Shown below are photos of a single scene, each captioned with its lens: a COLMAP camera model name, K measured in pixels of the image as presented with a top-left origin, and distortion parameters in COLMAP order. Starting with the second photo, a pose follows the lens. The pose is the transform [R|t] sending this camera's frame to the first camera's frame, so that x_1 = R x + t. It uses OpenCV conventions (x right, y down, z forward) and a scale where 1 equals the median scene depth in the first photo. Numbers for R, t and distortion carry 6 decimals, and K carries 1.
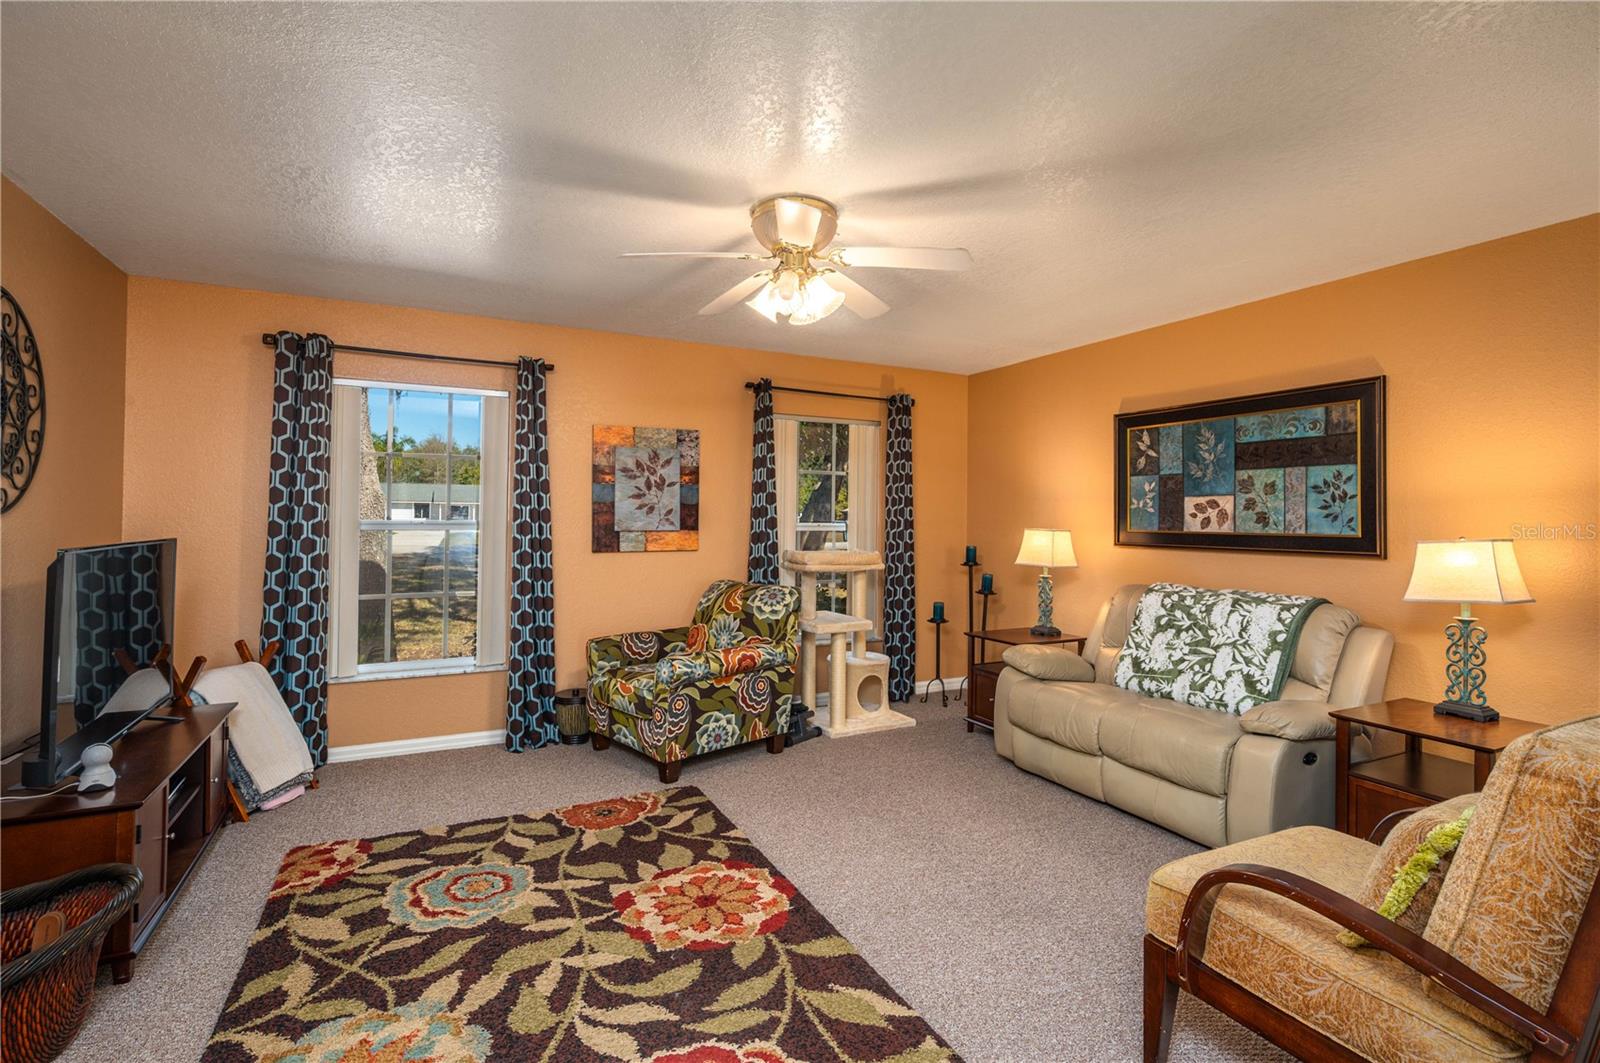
lens RADIAL K [[739.4, 0, 799.4], [0, 739.4, 519.2], [0, 0, 1]] dist [-0.000743, 0.000715]
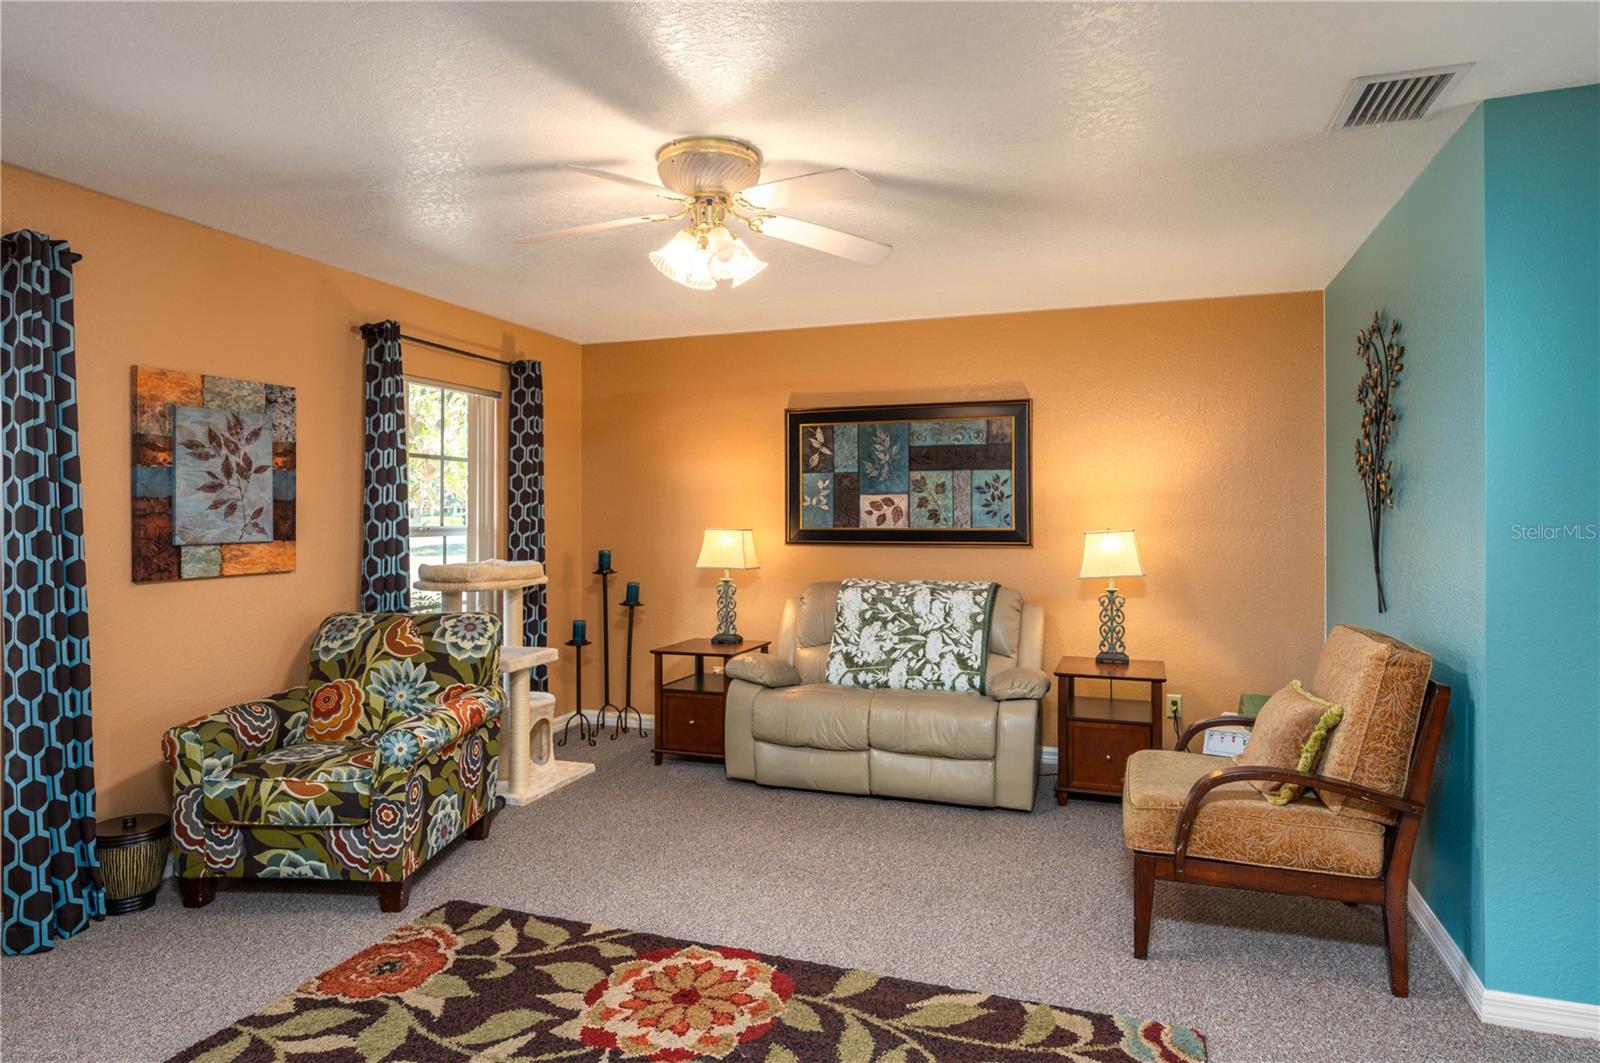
lens RADIAL K [[932.3, 0, 796.7], [0, 932.3, 526.0], [0, 0, 1]] dist [-0.000501, -0.001644]
pose [[0.727405, -0.016987, 0.685999, -0.556959], [0.008934, 0.999843, 0.015286, -0.009200], [-0.686151, -0.004990, 0.727442, 0.138277]]
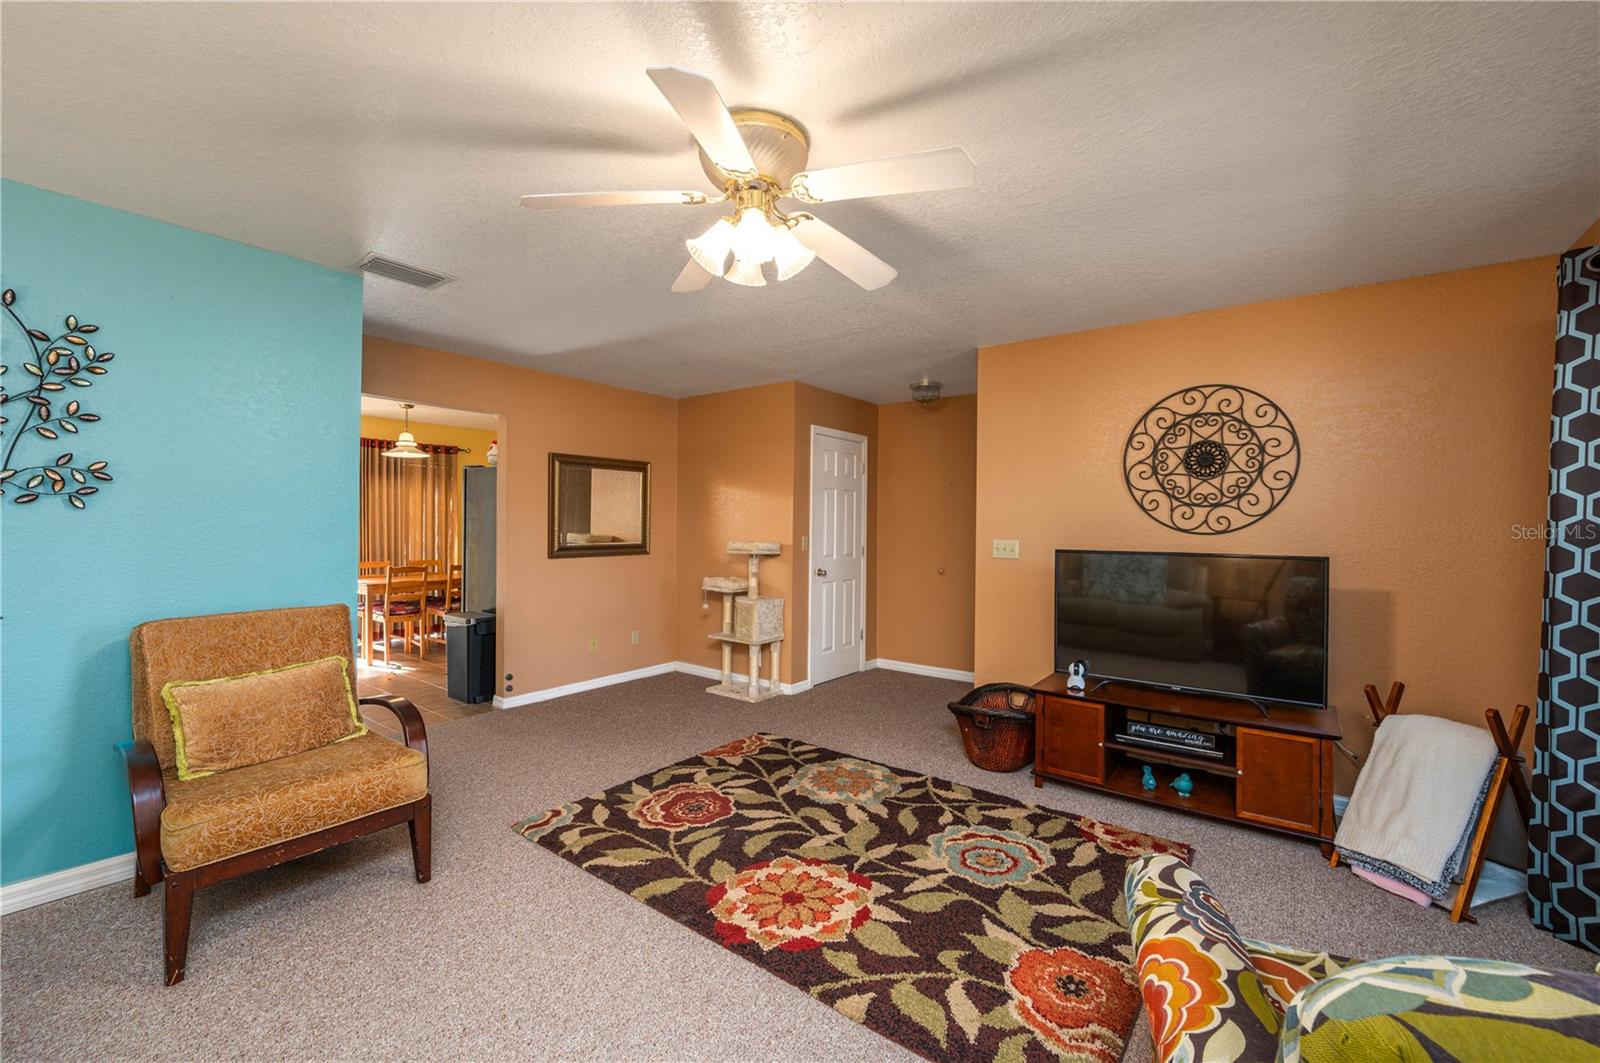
lens RADIAL K [[656.8, 0, 799.4], [0, 656.8, 532.6], [0, 0, 1]] dist [-0.000833, -0.000053]
pose [[-0.900877, -0.013079, -0.433876, 0.206991], [-0.018763, 0.999785, 0.008820, -0.002634], [0.433668, 0.016086, -0.900929, 1.396593]]
